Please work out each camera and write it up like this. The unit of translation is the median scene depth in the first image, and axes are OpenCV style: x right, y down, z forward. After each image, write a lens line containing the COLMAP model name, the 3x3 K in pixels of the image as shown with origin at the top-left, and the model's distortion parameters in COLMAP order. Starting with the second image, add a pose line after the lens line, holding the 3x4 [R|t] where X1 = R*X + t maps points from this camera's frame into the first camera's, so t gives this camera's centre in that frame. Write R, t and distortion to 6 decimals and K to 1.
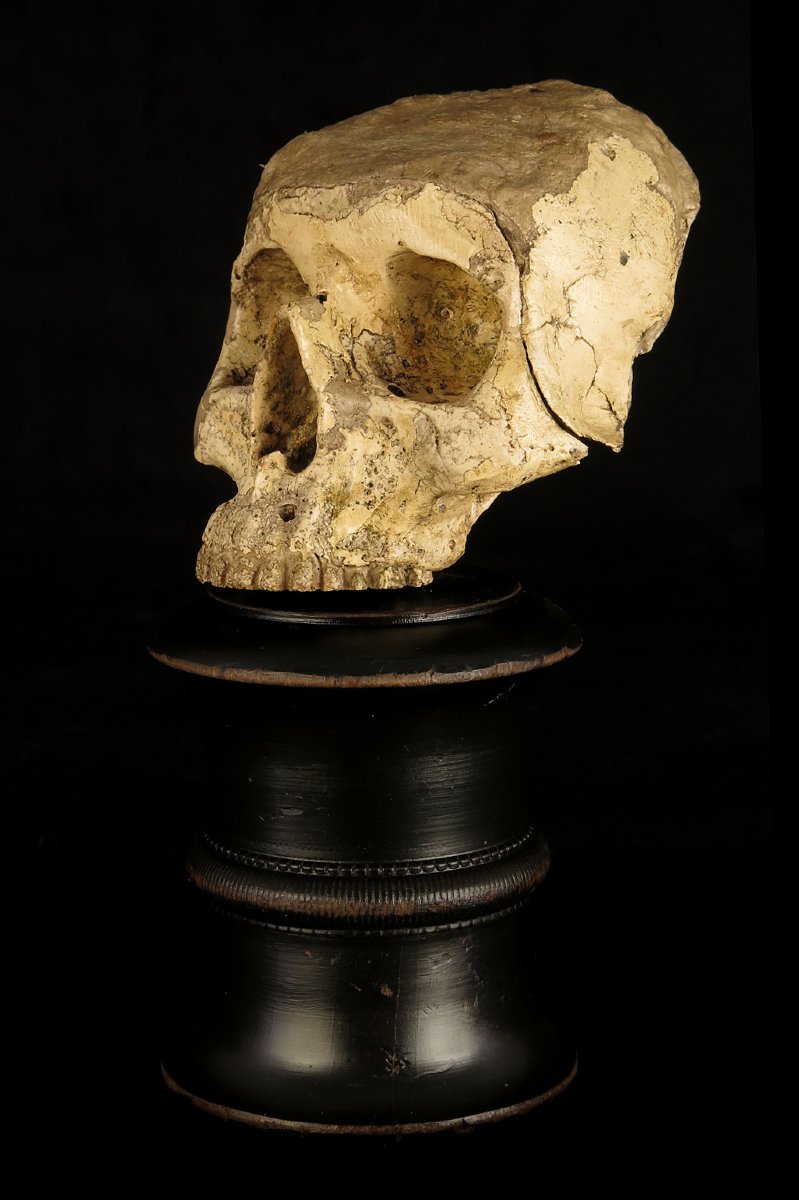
lens RADIAL K [[2985.5, 0, 399.5], [0, 2985.5, 600.0], [0, 0, 1]] dist [-0.064853, -0.814527]
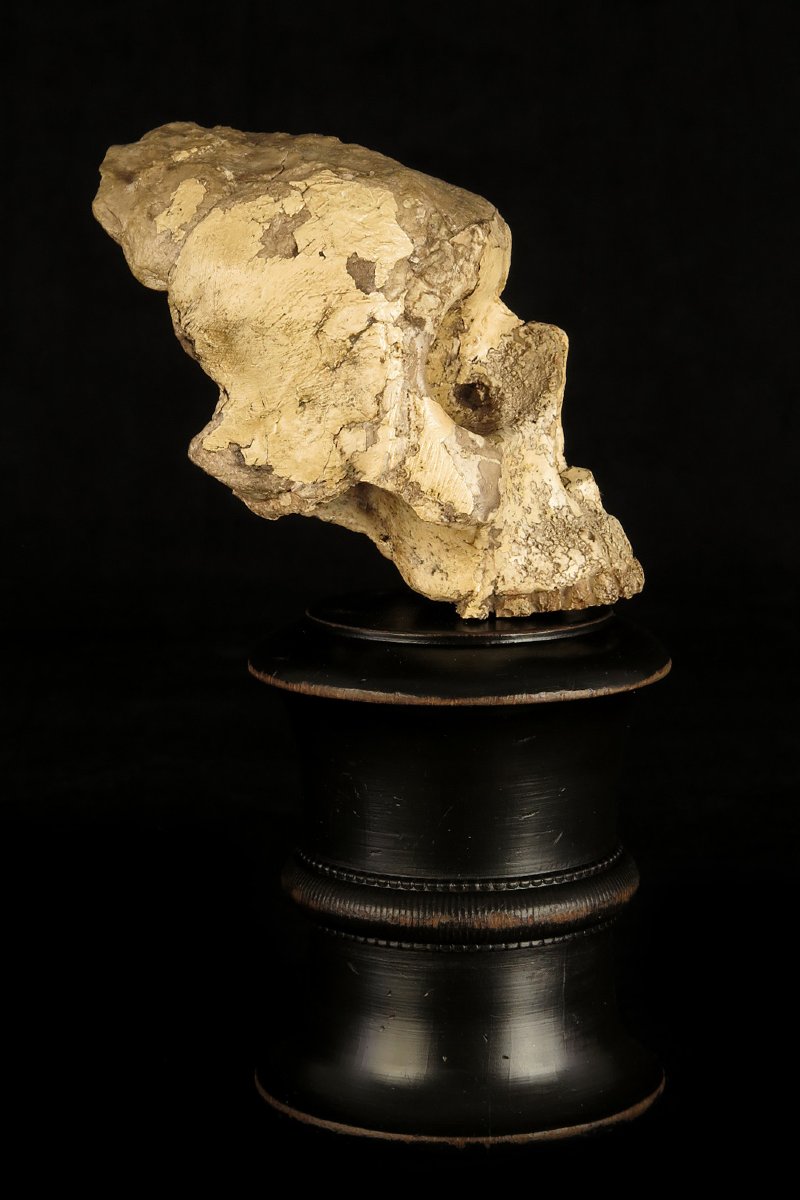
lens RADIAL K [[2985.5, 0, 400.0], [0, 2985.5, 600.0], [0, 0, 1]] dist [-0.064853, -0.814527]
pose [[-0.612002, -0.109451, 0.783246, -0.837892], [0.154401, 0.954784, 0.254065, -0.283665], [-0.775638, 0.276422, -0.567430, 1.670745]]
